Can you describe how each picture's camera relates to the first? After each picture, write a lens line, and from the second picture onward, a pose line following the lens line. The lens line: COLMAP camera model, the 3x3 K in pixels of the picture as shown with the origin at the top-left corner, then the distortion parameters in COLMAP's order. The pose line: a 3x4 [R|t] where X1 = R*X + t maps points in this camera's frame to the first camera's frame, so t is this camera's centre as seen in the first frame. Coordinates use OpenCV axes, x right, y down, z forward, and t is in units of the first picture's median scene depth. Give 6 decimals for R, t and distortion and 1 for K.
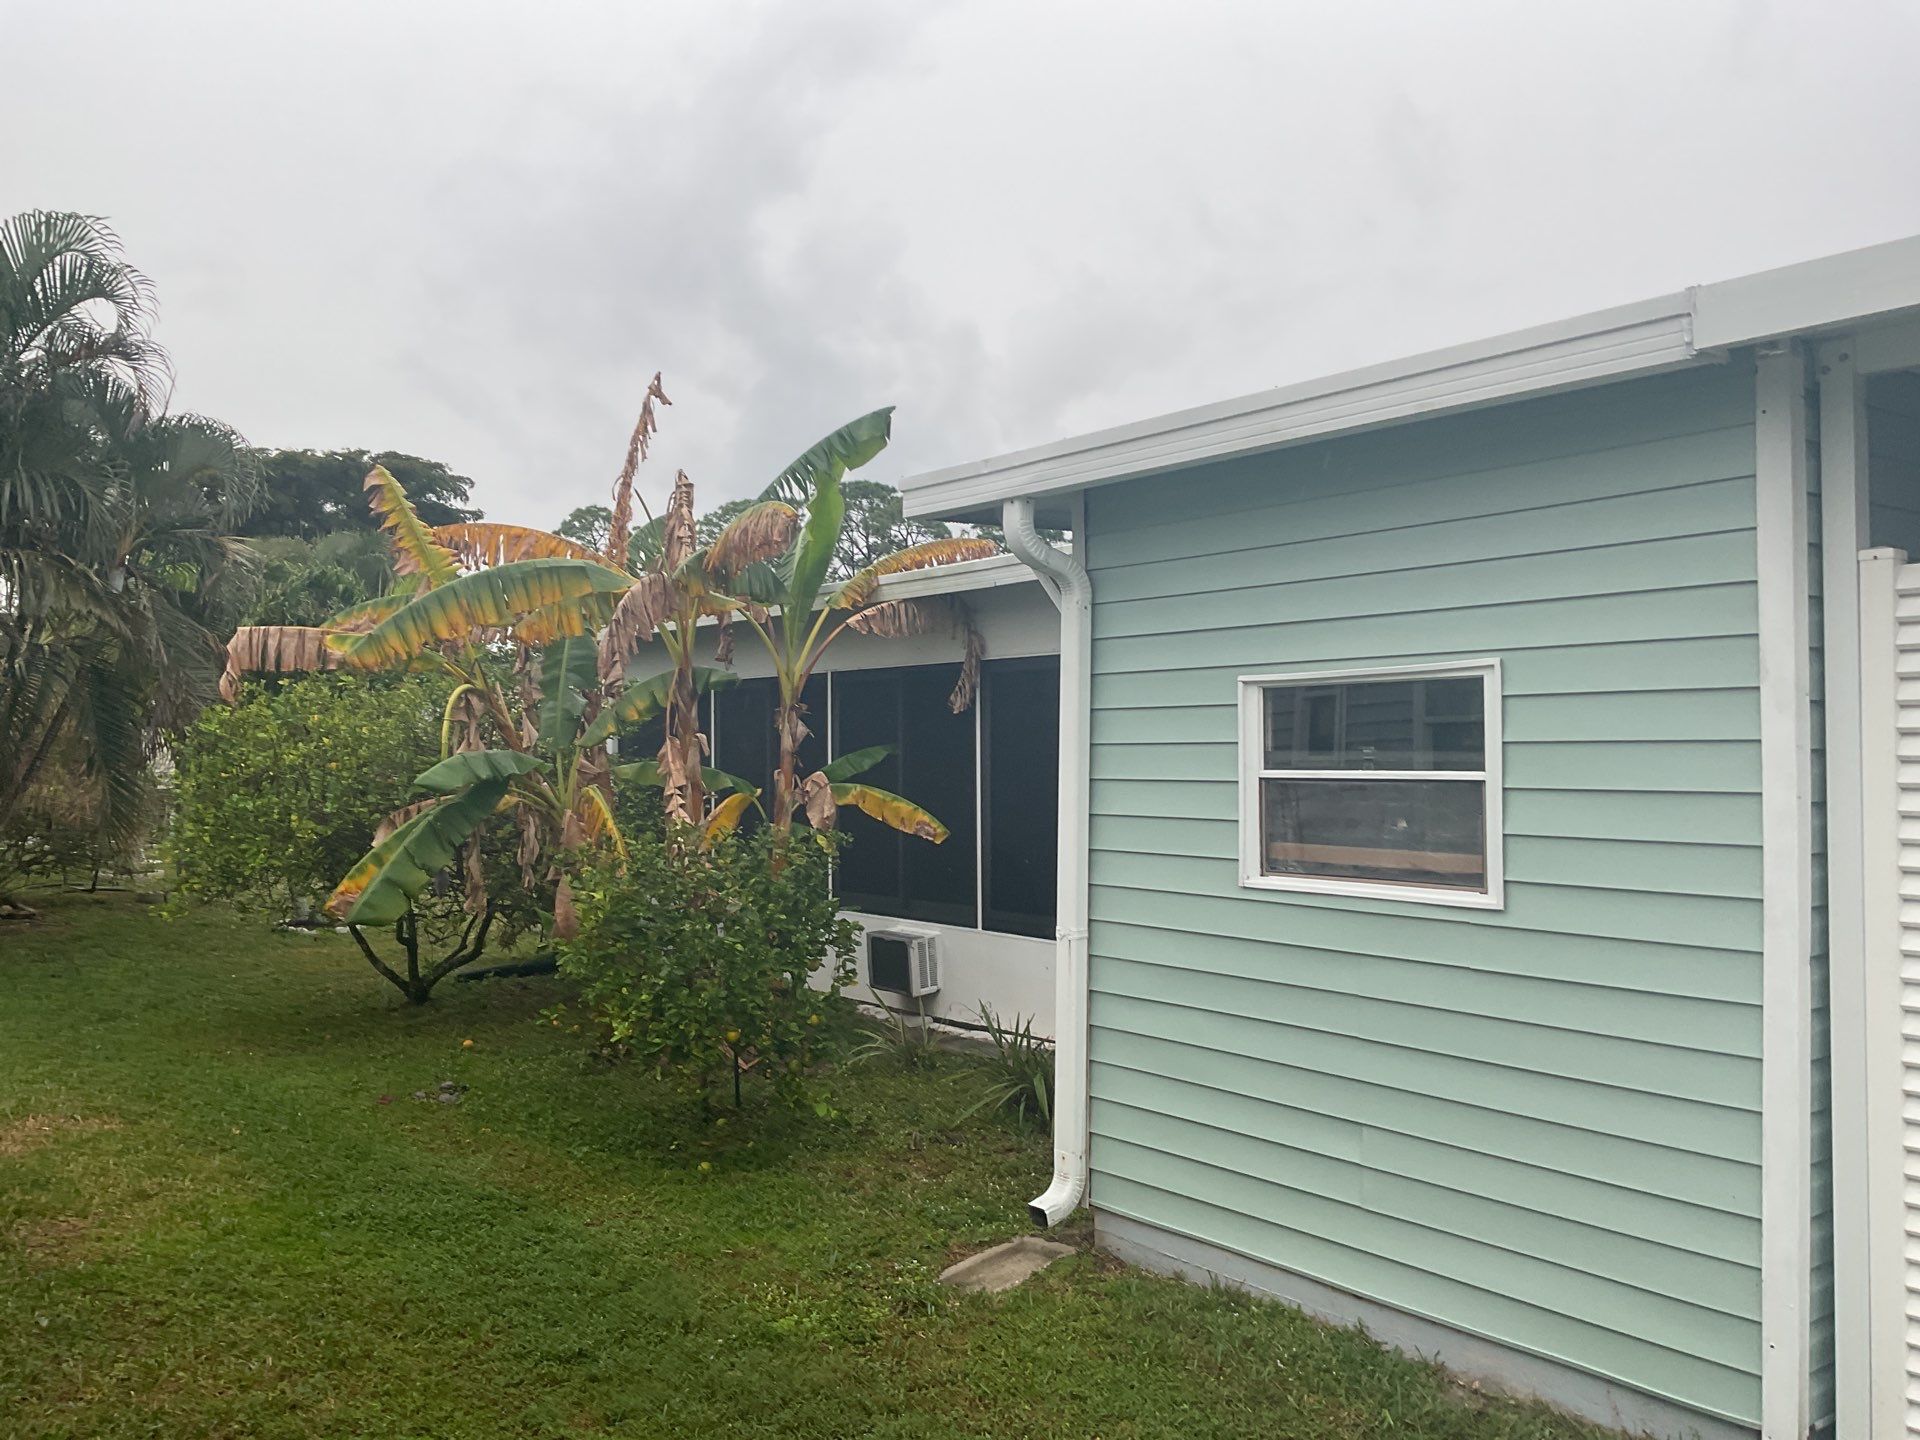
lens RADIAL K [[1476.0, 0, 999.0], [0, 1476.0, 724.1], [0, 0, 1]] dist [0.090350, -0.158842]
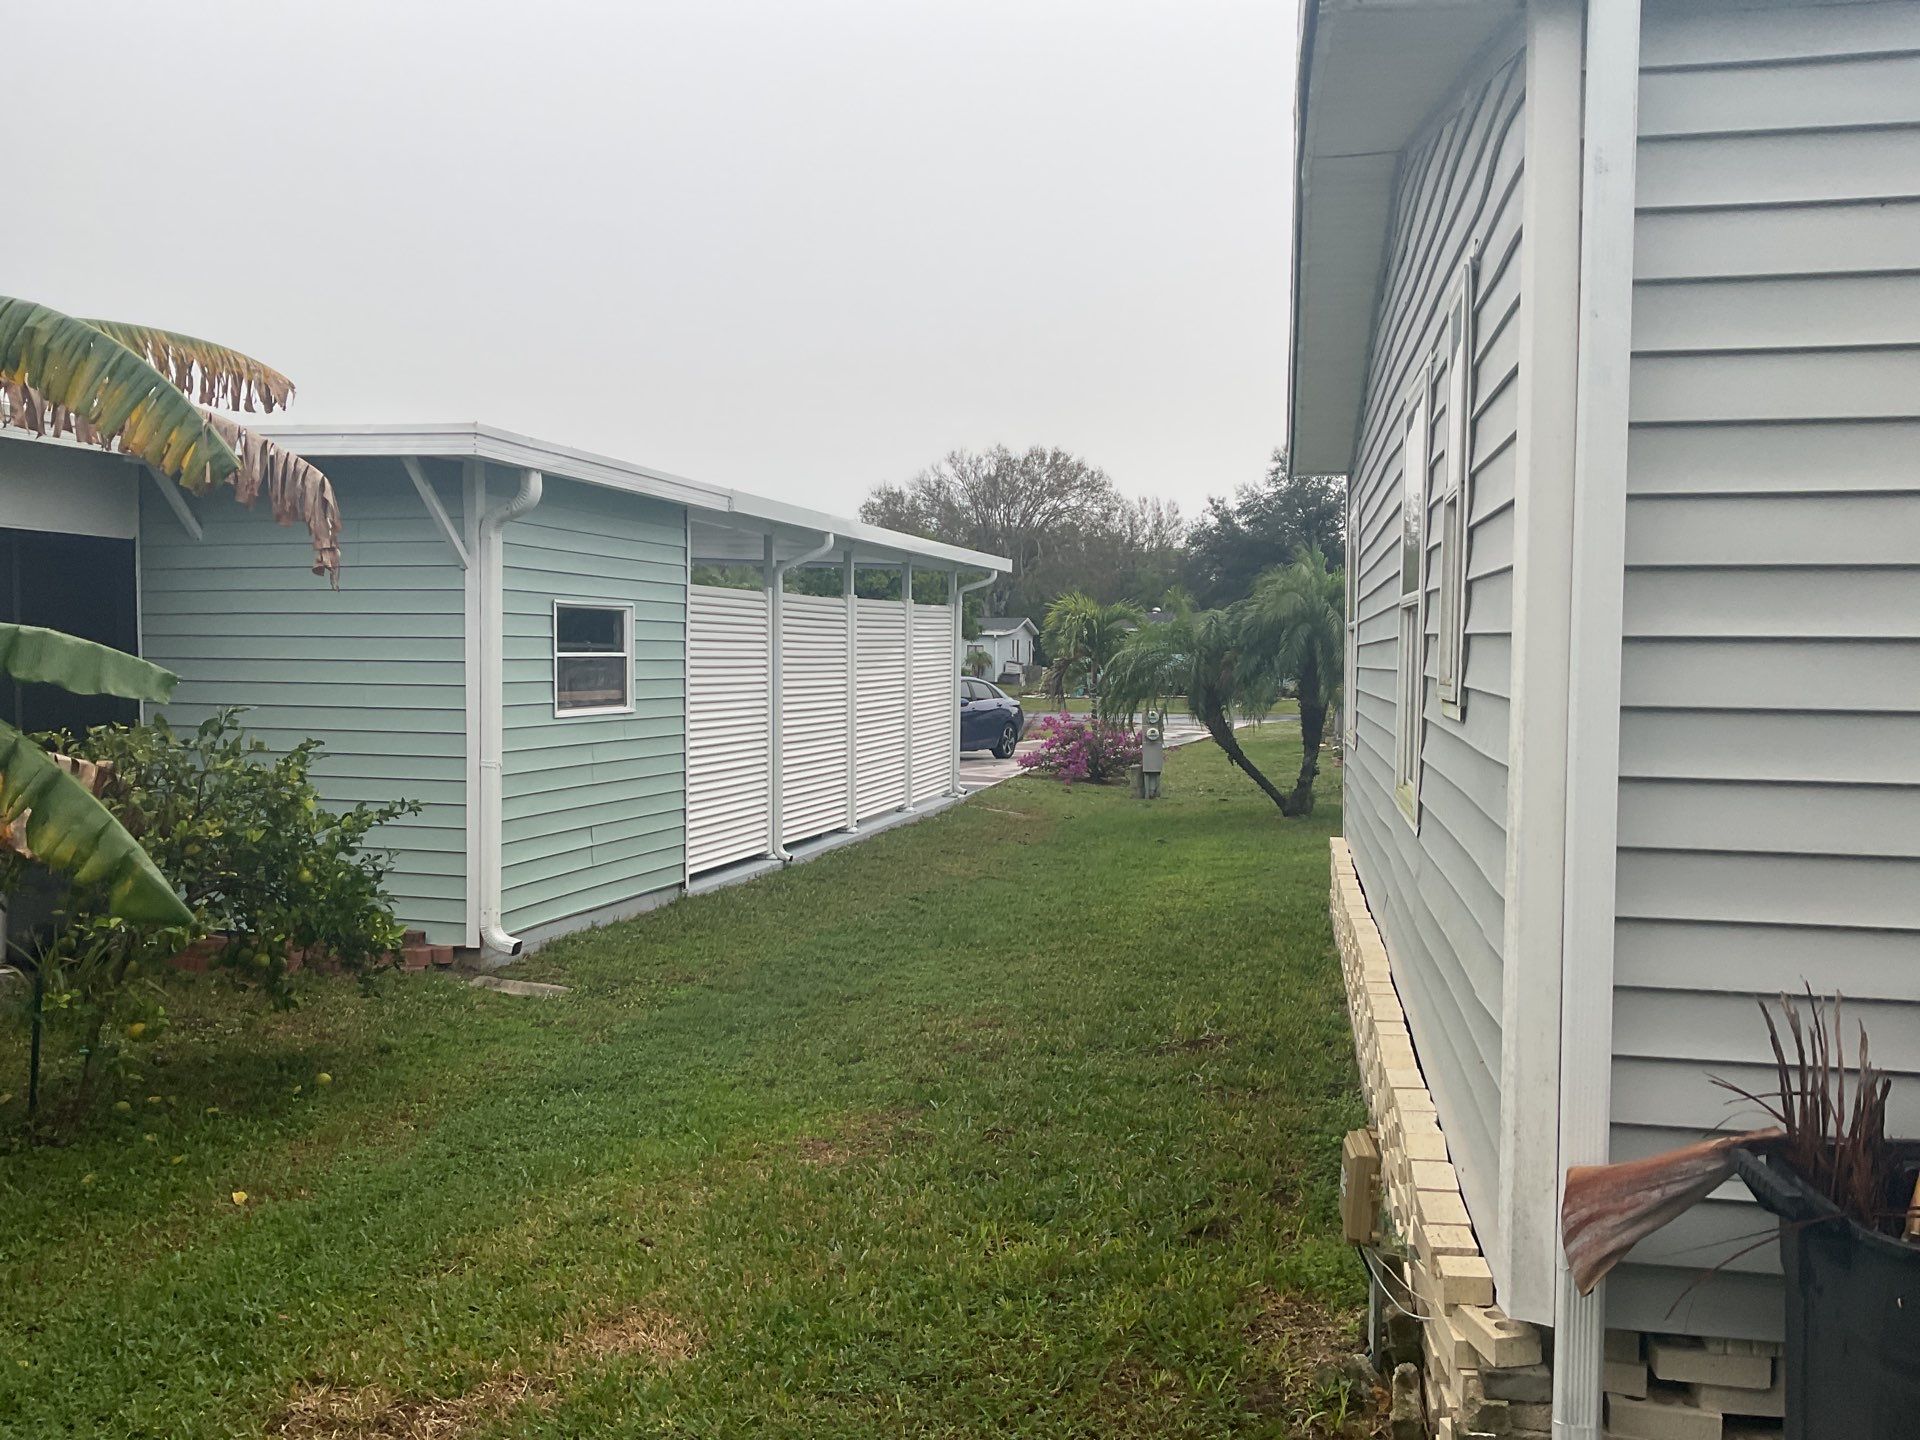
lens RADIAL K [[1563.9, 0, 967.5], [0, 1563.9, 709.9], [0, 0, 1]] dist [0.089777, -0.183517]
pose [[-0.591667, -0.030176, 0.805617, -1.742556], [-0.017765, 0.999545, 0.024392, 0.047399], [-0.805987, 0.000120, -0.591934, 1.822750]]
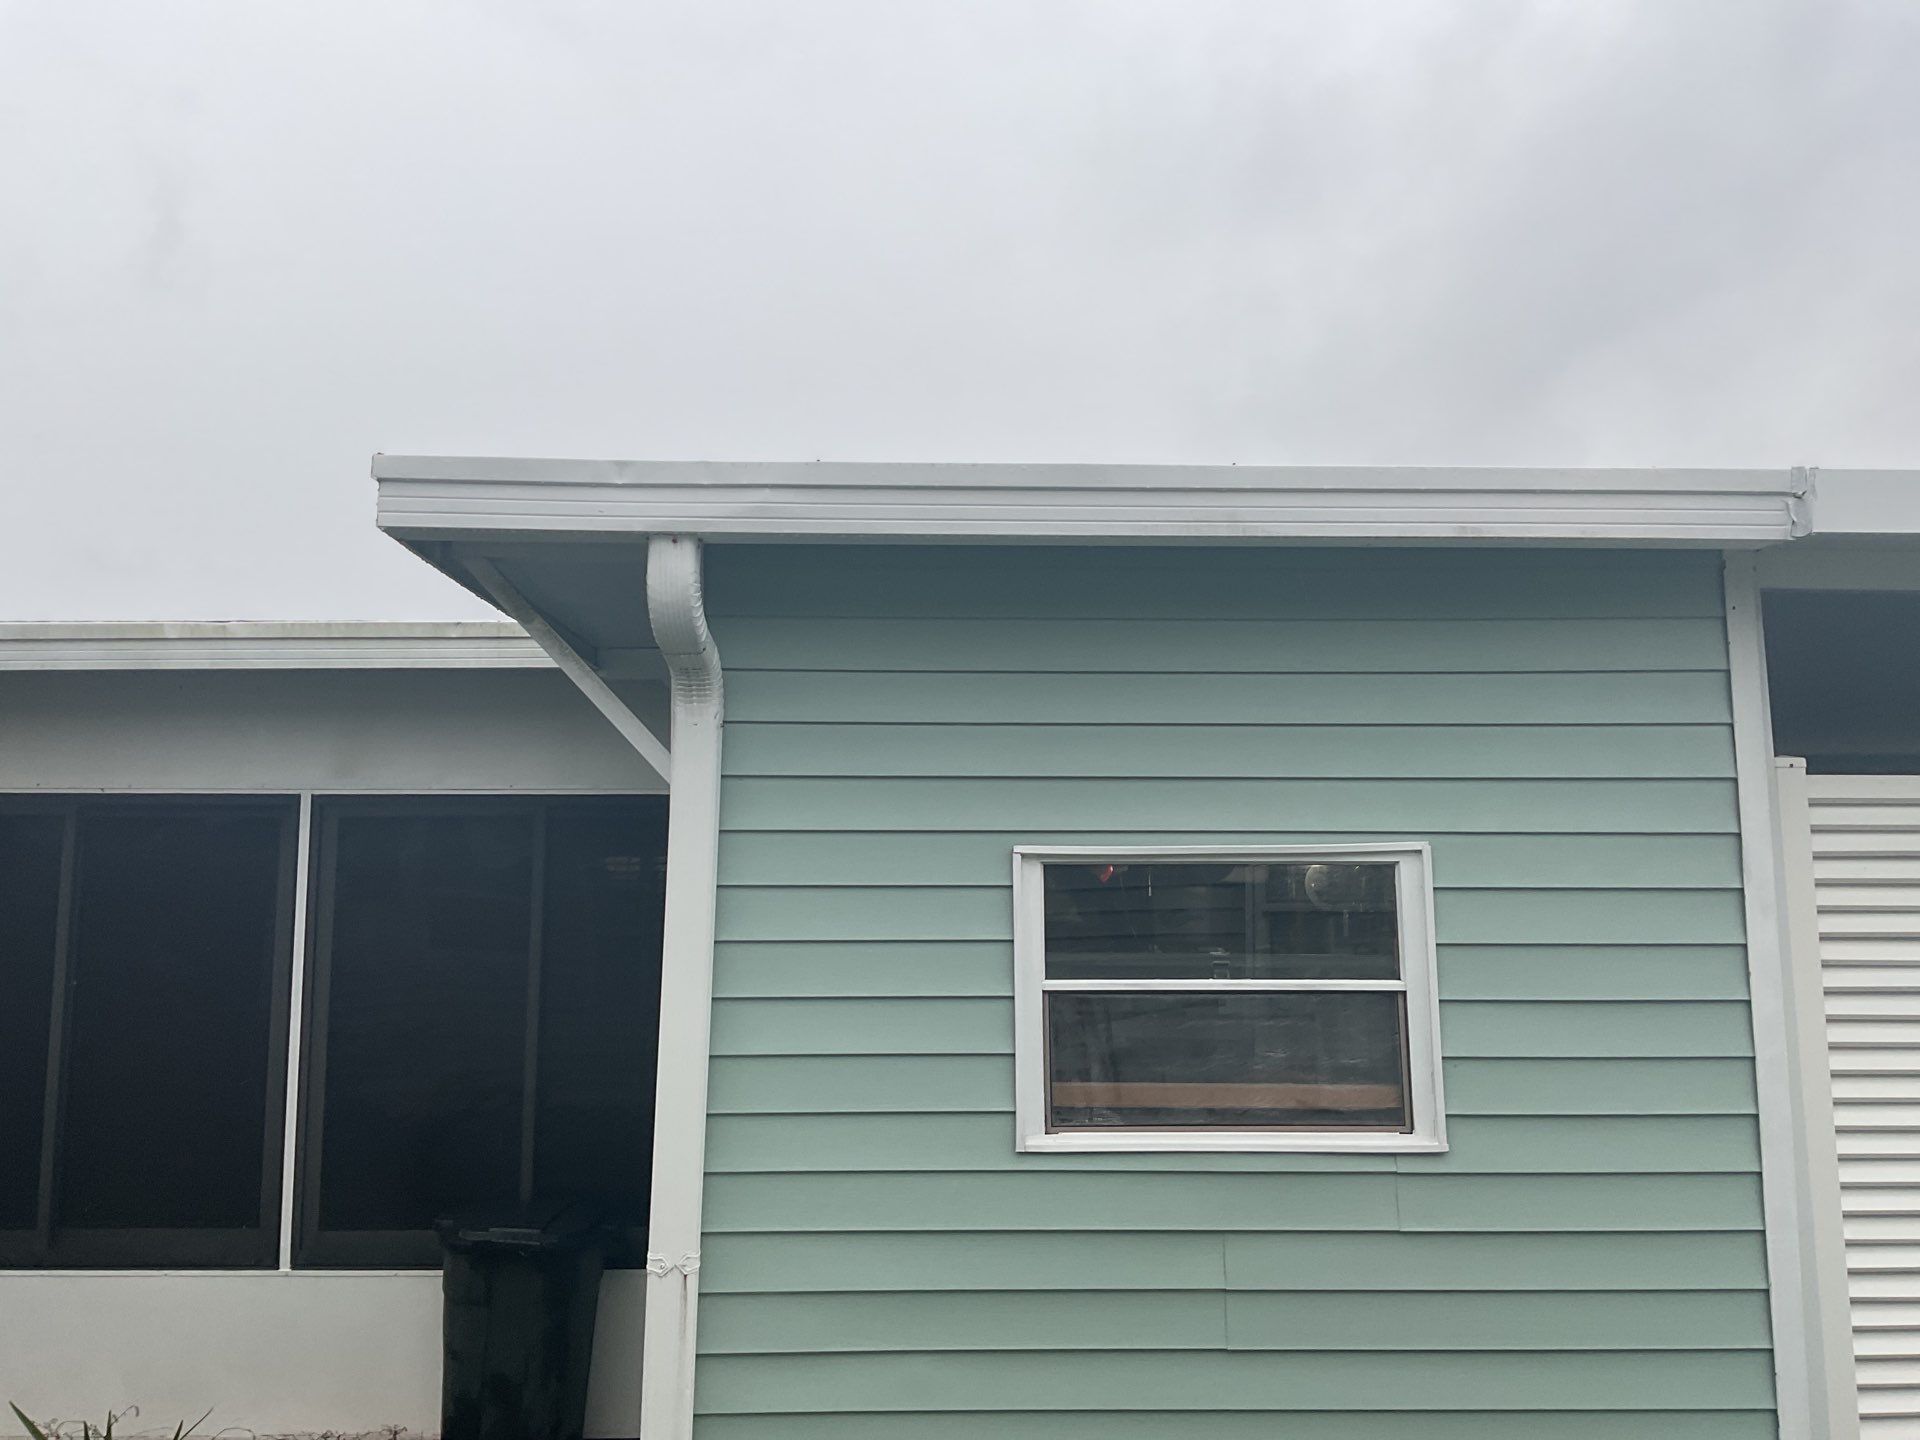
lens RADIAL K [[1602.7, 0, 928.1], [0, 1602.7, 727.1], [0, 0, 1]] dist [0.064909, -0.103921]
pose [[0.628142, 0.108752, 0.770462, -0.492471], [-0.016713, 0.991842, -0.126374, 0.009507], [-0.777919, 0.066504, 0.624835, 0.585945]]
